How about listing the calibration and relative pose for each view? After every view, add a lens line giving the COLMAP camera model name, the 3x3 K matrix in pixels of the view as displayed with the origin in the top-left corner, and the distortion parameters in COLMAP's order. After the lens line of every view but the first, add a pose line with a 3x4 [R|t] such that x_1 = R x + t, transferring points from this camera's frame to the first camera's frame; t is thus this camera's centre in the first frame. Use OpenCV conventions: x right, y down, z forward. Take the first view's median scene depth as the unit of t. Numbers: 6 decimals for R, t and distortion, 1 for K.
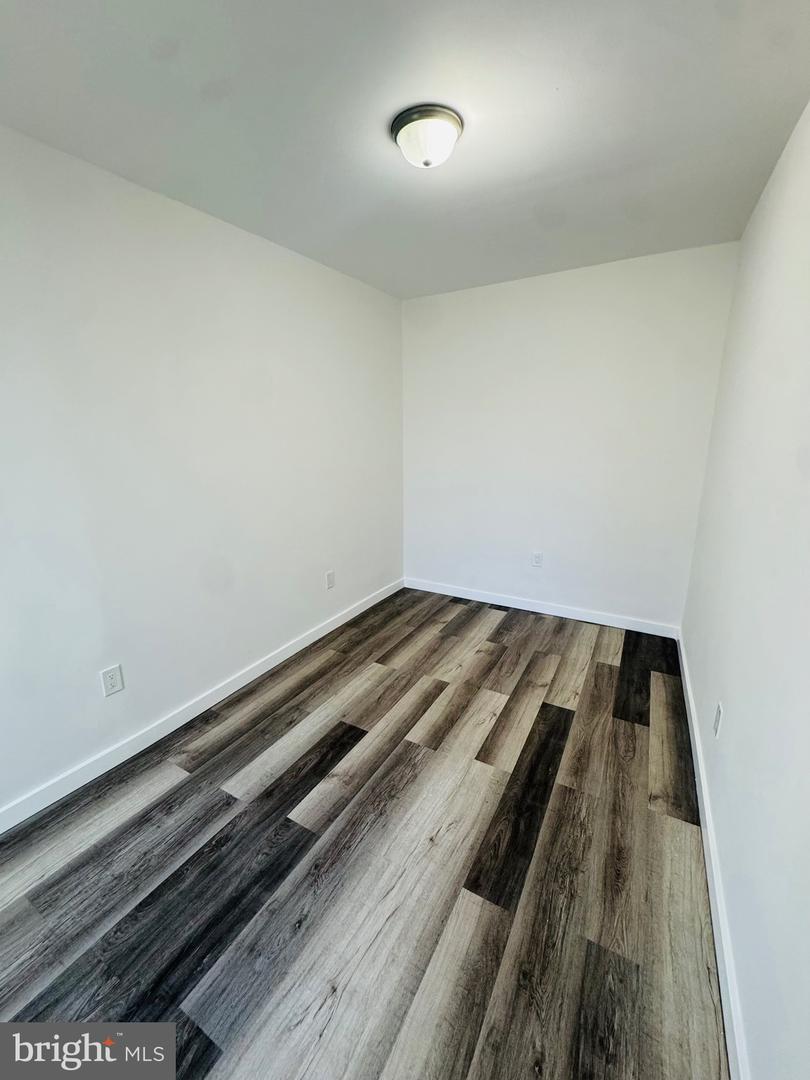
lens RADIAL K [[434.2, 0, 406.2], [0, 434.2, 540.3], [0, 0, 1]] dist [-0.002838, -0.000682]
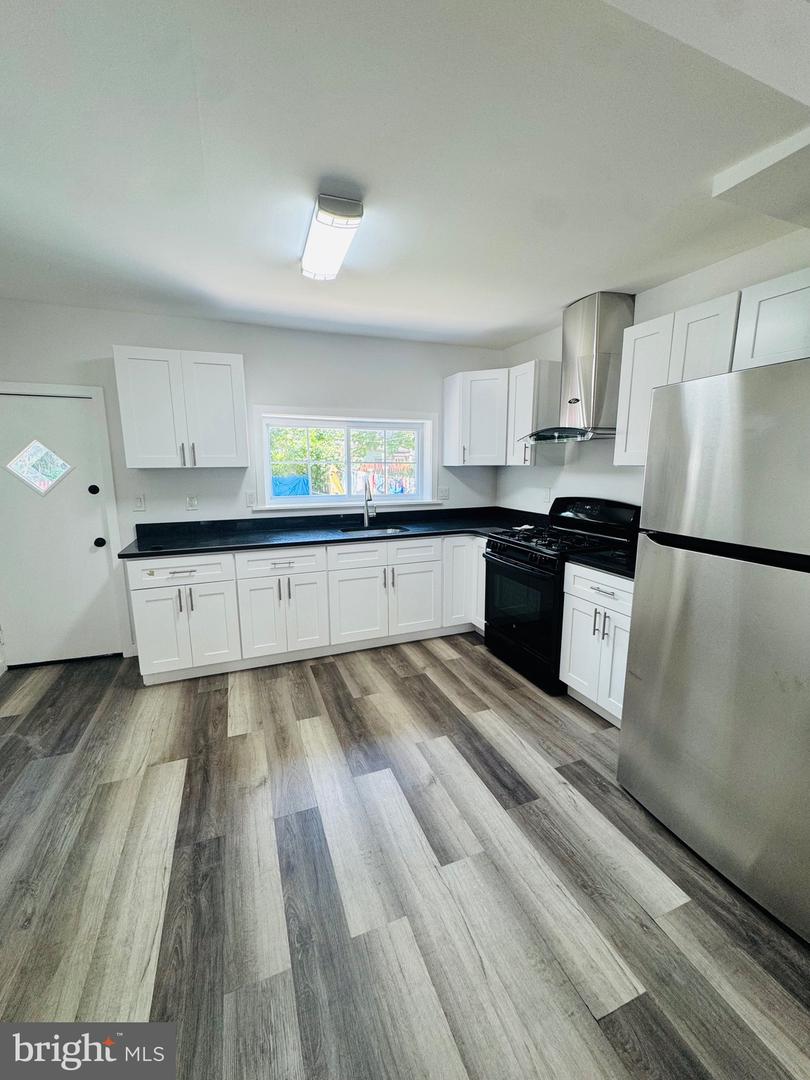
lens RADIAL K [[434.2, 0, 406.5], [0, 434.2, 541.7], [0, 0, 1]] dist [-0.002838, -0.000682]
pose [[-0.634394, 0.149217, -0.758471, 0.664867], [-0.159629, 0.934755, 0.317414, -0.233342], [0.756348, 0.322440, -0.569184, 1.195619]]
